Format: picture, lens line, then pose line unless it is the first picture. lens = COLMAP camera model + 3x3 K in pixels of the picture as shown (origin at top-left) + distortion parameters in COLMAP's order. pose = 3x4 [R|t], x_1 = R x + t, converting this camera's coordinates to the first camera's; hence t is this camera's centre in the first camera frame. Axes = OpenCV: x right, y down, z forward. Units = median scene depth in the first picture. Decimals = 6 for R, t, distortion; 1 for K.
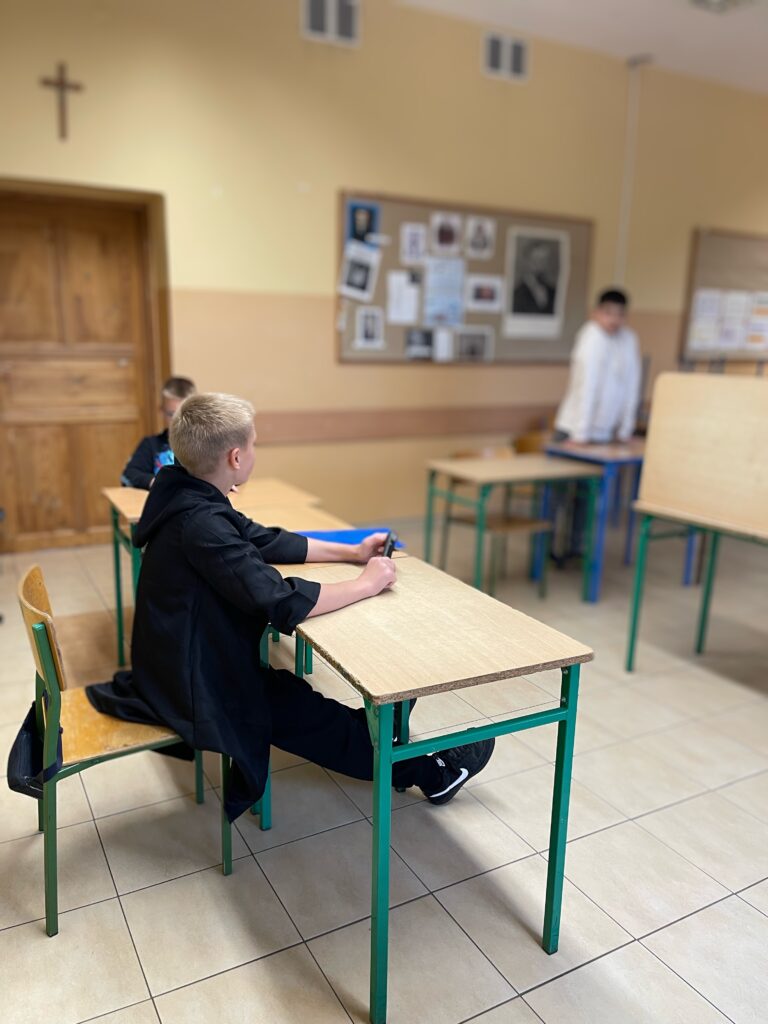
lens RADIAL K [[743.6, 0, 384.0], [0, 743.6, 512.0], [0, 0, 1]] dist [0.028865, -0.000687]
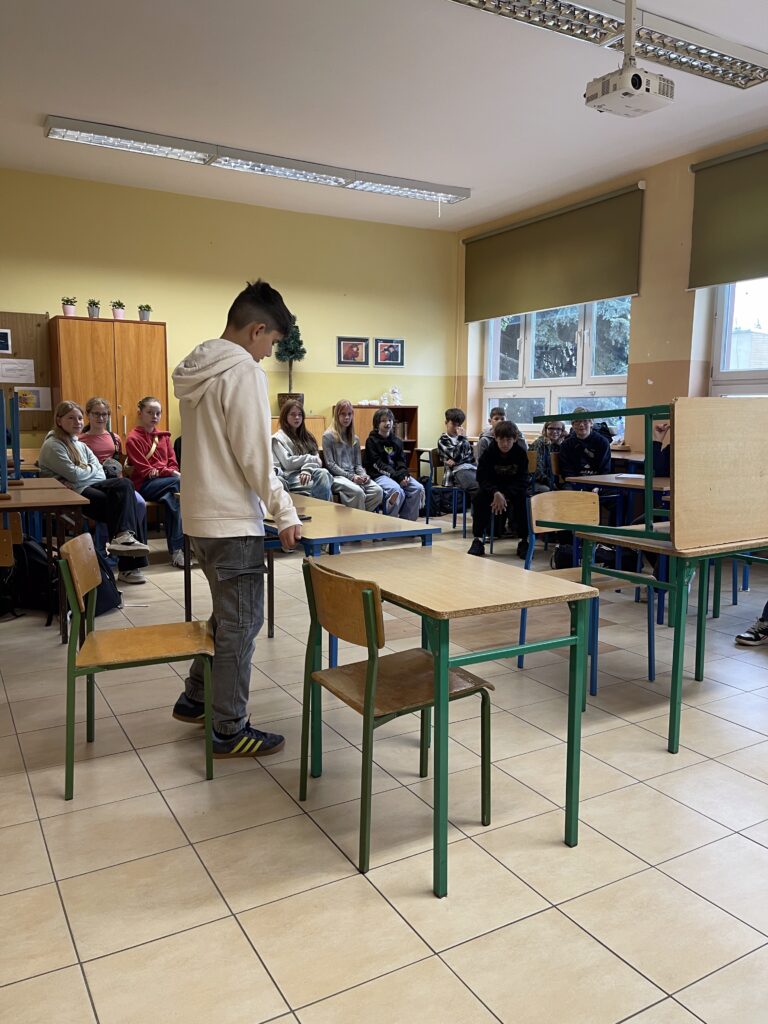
lens RADIAL K [[776.0, 0, 384.0], [0, 776.0, 512.0], [0, 0, 1]] dist [0.004792, -0.003128]
pose [[-0.044225, -0.153157, 0.987212, -0.244622], [0.214167, 0.963751, 0.159111, -0.131166], [-0.975795, 0.218465, -0.009820, 0.664275]]
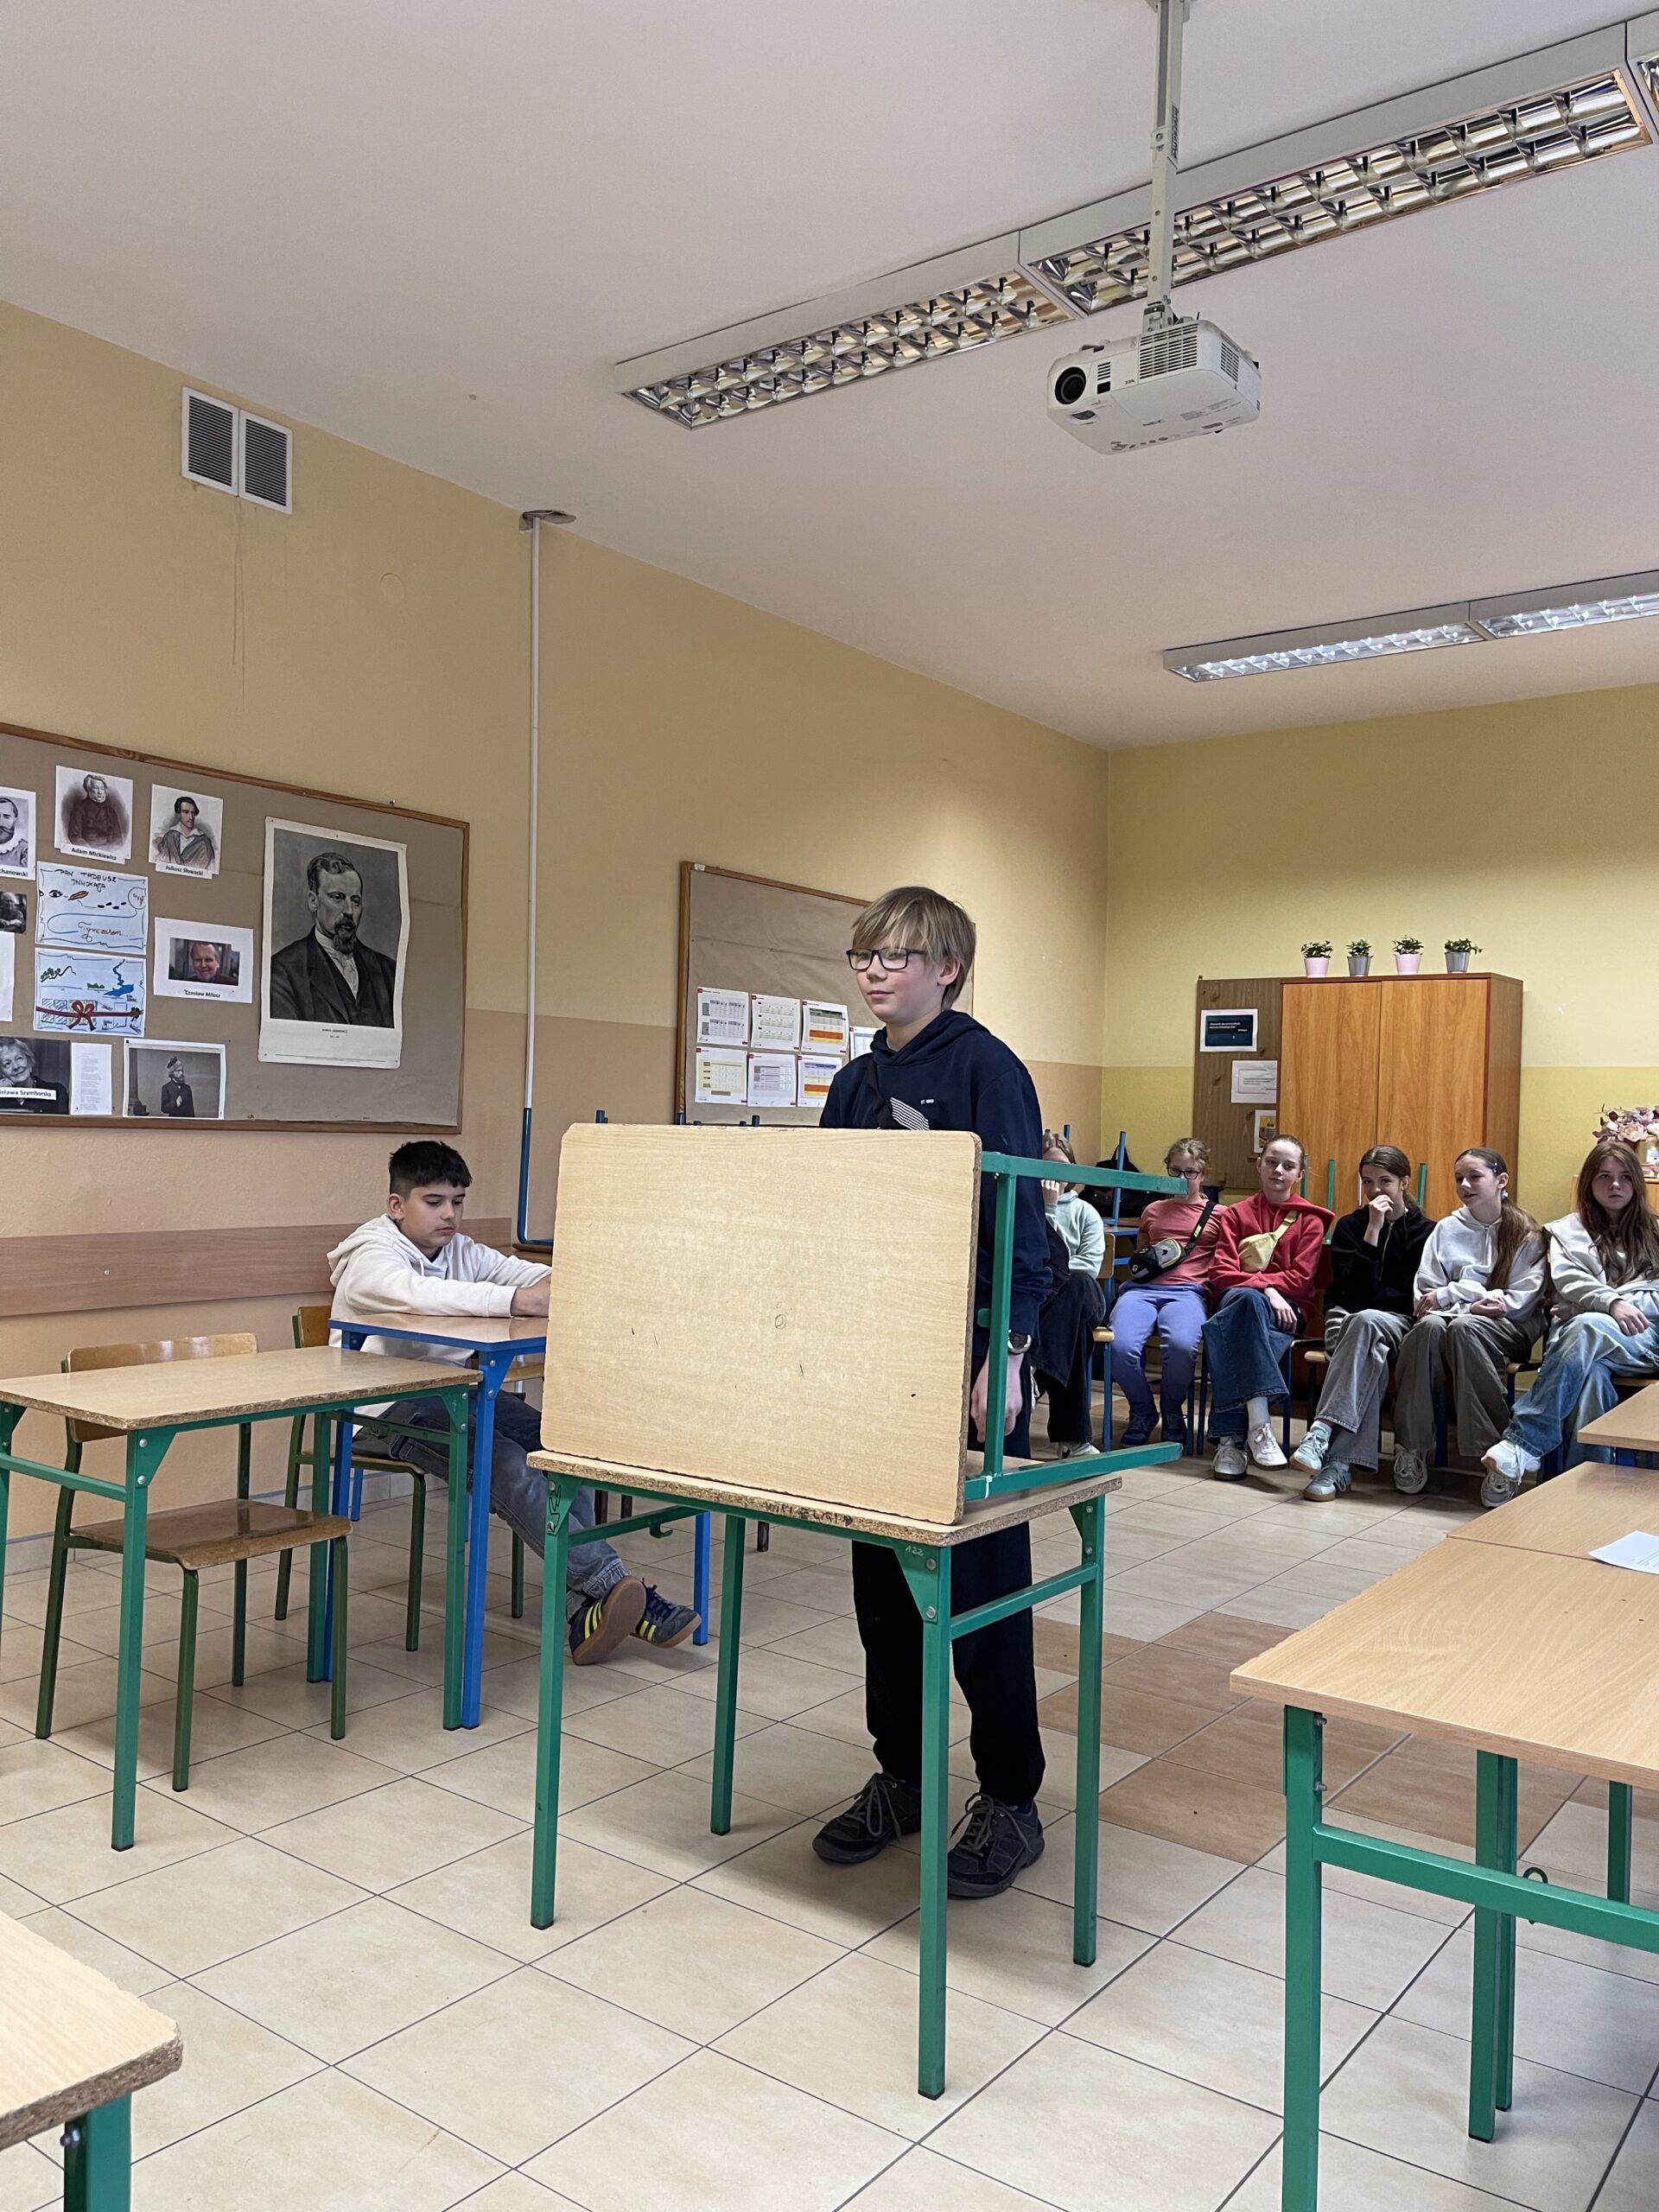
lens RADIAL K [[1676.3, 0, 829.5], [0, 1676.3, 1106.0], [0, 0, 1]] dist [0.004792, -0.003128]
pose [[0.902396, 0.004869, 0.430880, 0.052387], [0.091252, 0.975098, -0.202129, 0.001643], [-0.421134, 0.221719, 0.879481, 0.069007]]
